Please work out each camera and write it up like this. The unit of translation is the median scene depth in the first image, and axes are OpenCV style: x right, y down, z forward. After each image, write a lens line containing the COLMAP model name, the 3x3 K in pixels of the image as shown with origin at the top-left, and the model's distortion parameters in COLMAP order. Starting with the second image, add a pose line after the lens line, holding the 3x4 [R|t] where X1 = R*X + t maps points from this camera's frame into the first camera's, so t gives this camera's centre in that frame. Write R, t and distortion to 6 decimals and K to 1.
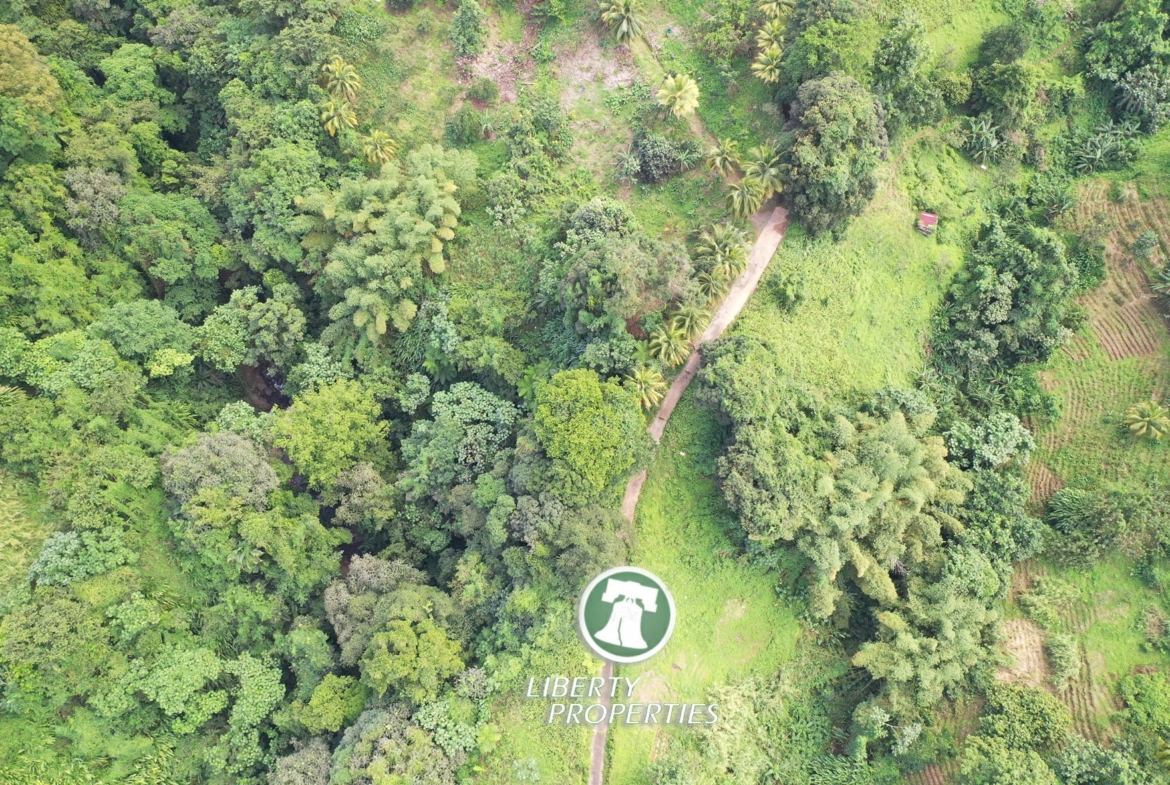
lens RADIAL K [[926.3, 0, 587.9], [0, 926.3, 391.5], [0, 0, 1]] dist [-0.001334, 0.001522]
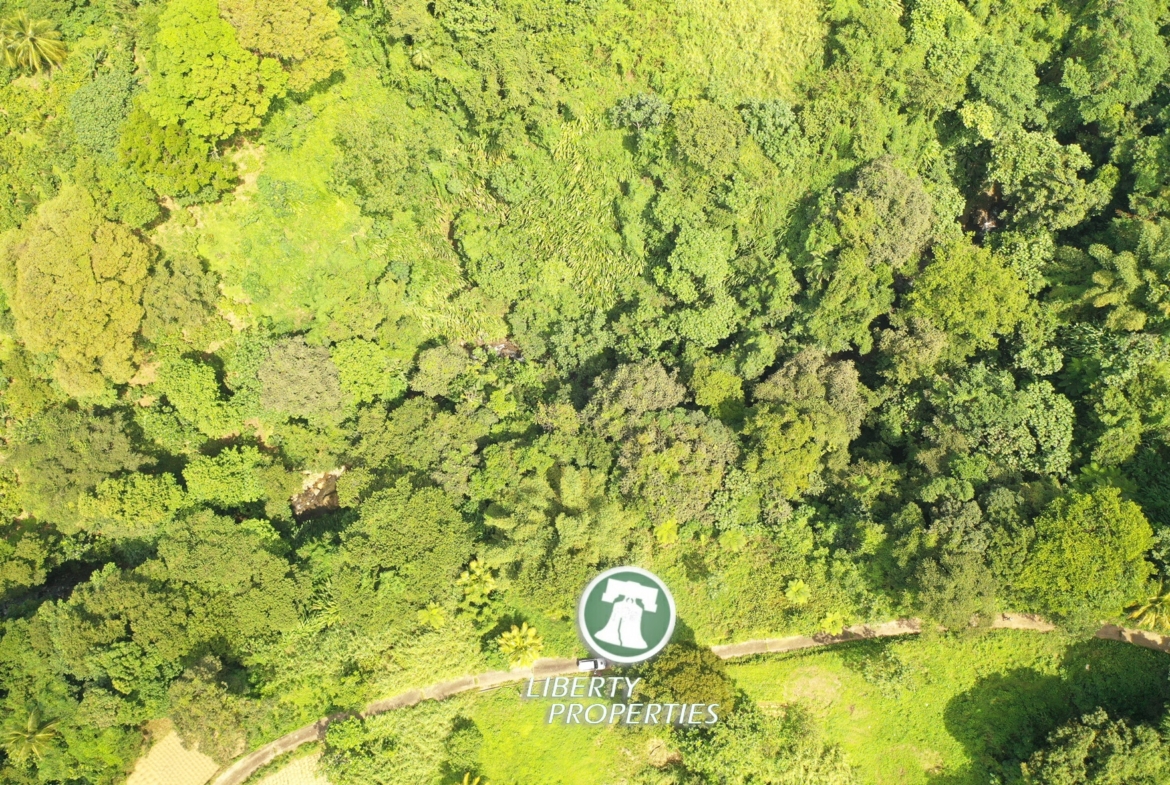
lens RADIAL K [[926.3, 0, 589.6], [0, 926.3, 394.1], [0, 0, 1]] dist [-0.001334, 0.001522]
pose [[0.243266, 0.932354, -0.267465, -0.016808], [-0.859173, 0.335102, 0.386690, 0.041429], [0.450160, 0.135730, 0.882572, -0.018968]]
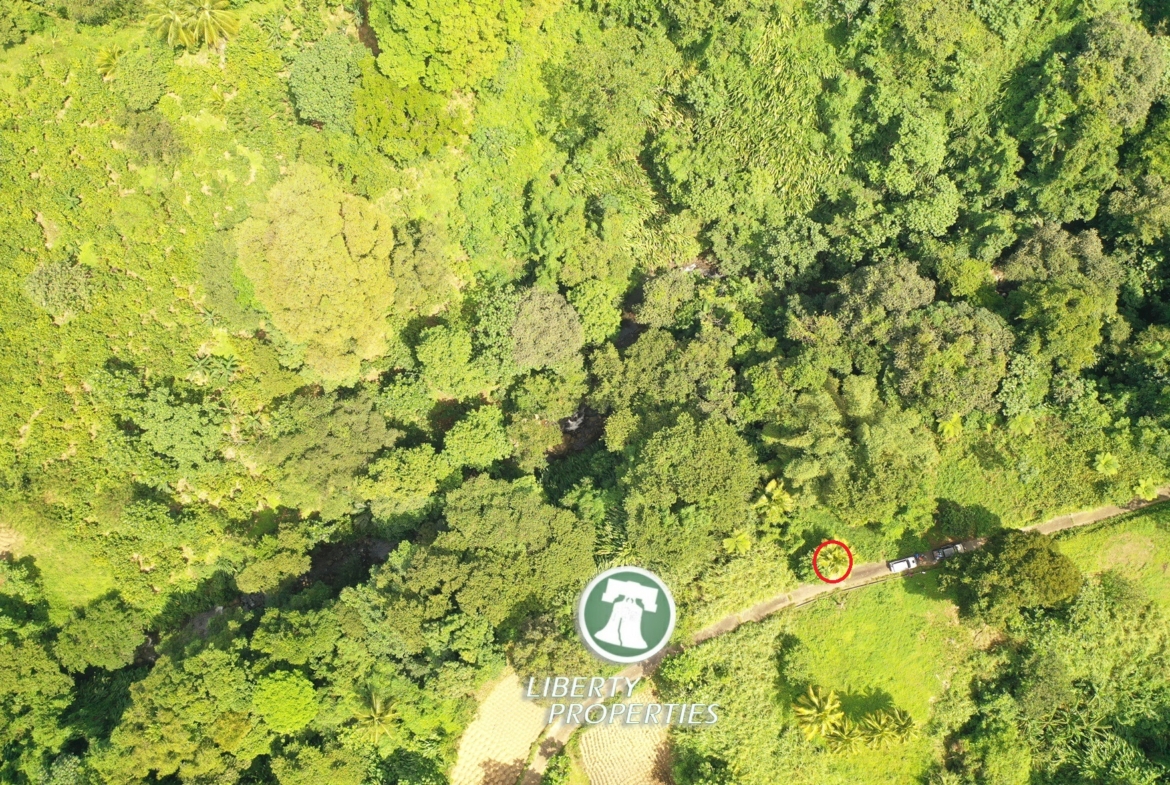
lens RADIAL K [[926.3, 0, 587.4], [0, 926.3, 394.1], [0, 0, 1]] dist [-0.001334, 0.001522]
pose [[0.387592, 0.907265, -0.163225, -0.130015], [-0.814562, 0.419976, 0.400136, 0.278283], [0.431580, -0.022132, 0.901803, -0.140150]]
